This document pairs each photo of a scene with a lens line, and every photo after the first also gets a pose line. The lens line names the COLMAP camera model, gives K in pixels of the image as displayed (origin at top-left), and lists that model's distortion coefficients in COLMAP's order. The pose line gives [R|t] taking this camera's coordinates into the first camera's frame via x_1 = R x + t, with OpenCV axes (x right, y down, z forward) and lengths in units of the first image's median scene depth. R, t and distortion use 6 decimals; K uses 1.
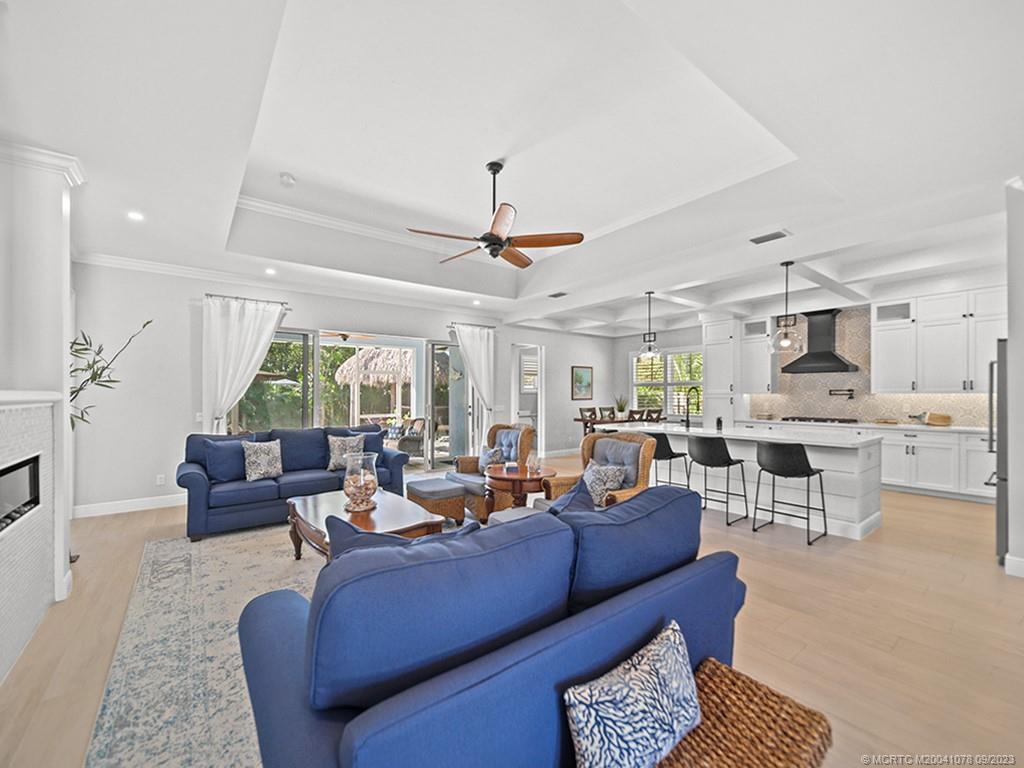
lens RADIAL K [[409.3, 0, 500.6], [0, 409.3, 395.5], [0, 0, 1]] dist [-0.000006, 0.000135]
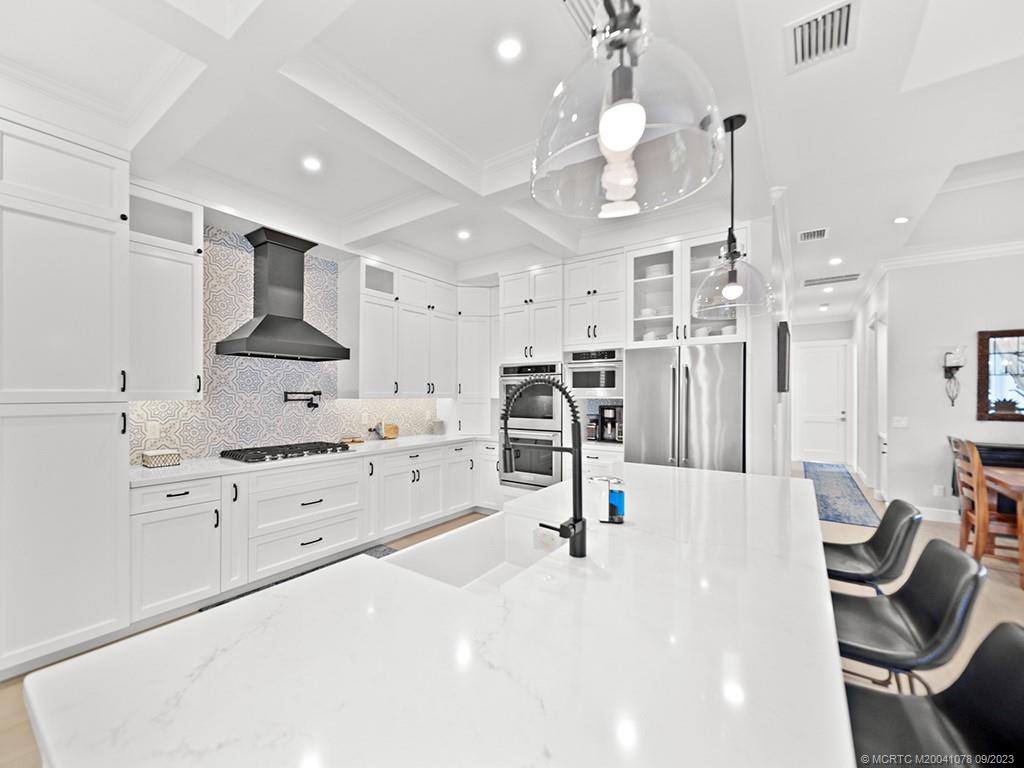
lens RADIAL K [[428.6, 0, 467.0], [0, 428.6, 391.6], [0, 0, 1]] dist [0.001726, 0.000336]
pose [[-0.250544, 0.009589, 0.968058, 0.234926], [0.006910, 0.999943, -0.008116, -0.009262], [-0.968081, 0.004655, -0.250596, 1.071638]]
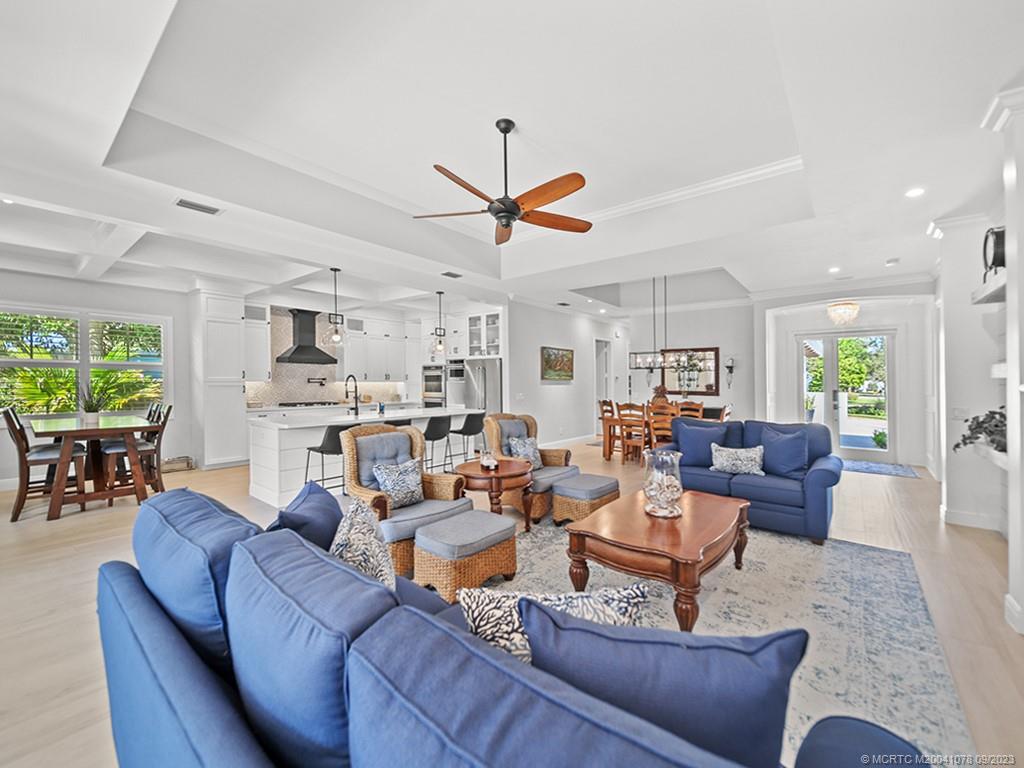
lens RADIAL K [[411.5, 0, 524.8], [0, 411.5, 386.7], [0, 0, 1]] dist [-0.000187, -0.000234]
pose [[-0.243304, -0.012595, 0.969868, -0.597636], [0.002666, 0.999903, 0.013654, -0.005806], [-0.969946, 0.005908, -0.243247, 0.801541]]
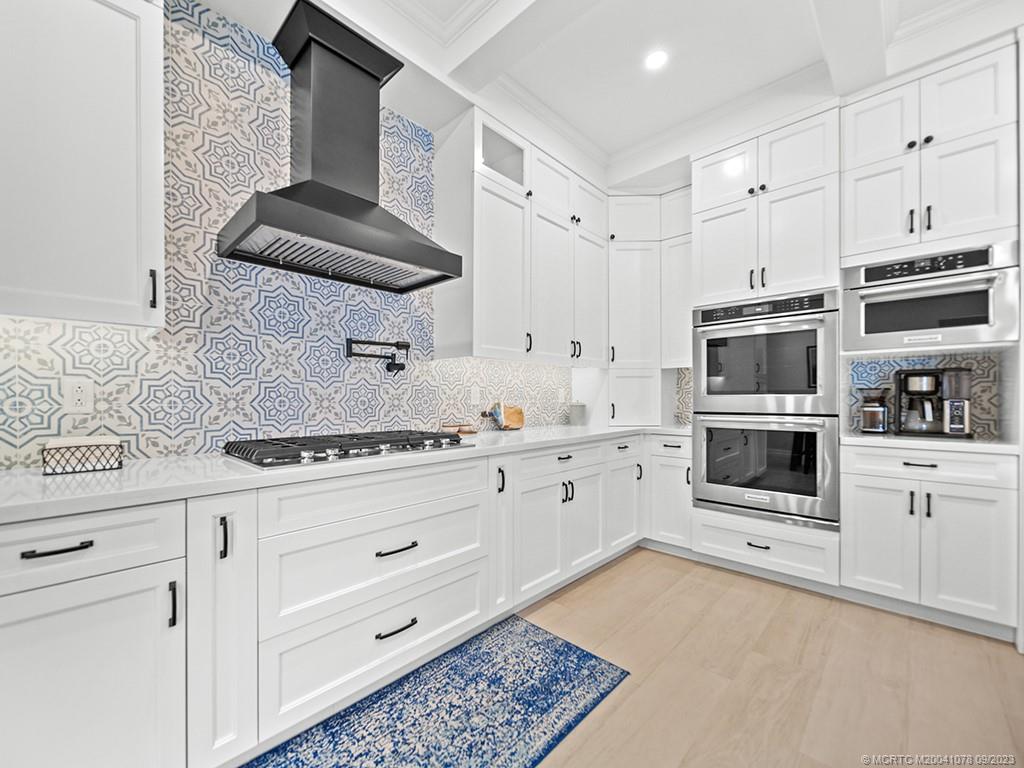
lens RADIAL K [[414.8, 0, 482.1], [0, 414.8, 398.9], [0, 0, 1]] dist [-0.000313, 0.000058]
pose [[-0.127764, 0.003163, 0.991800, 0.576541], [0.010501, 0.999943, -0.001836, 0.037208], [-0.991749, 0.010180, -0.127790, 1.109203]]
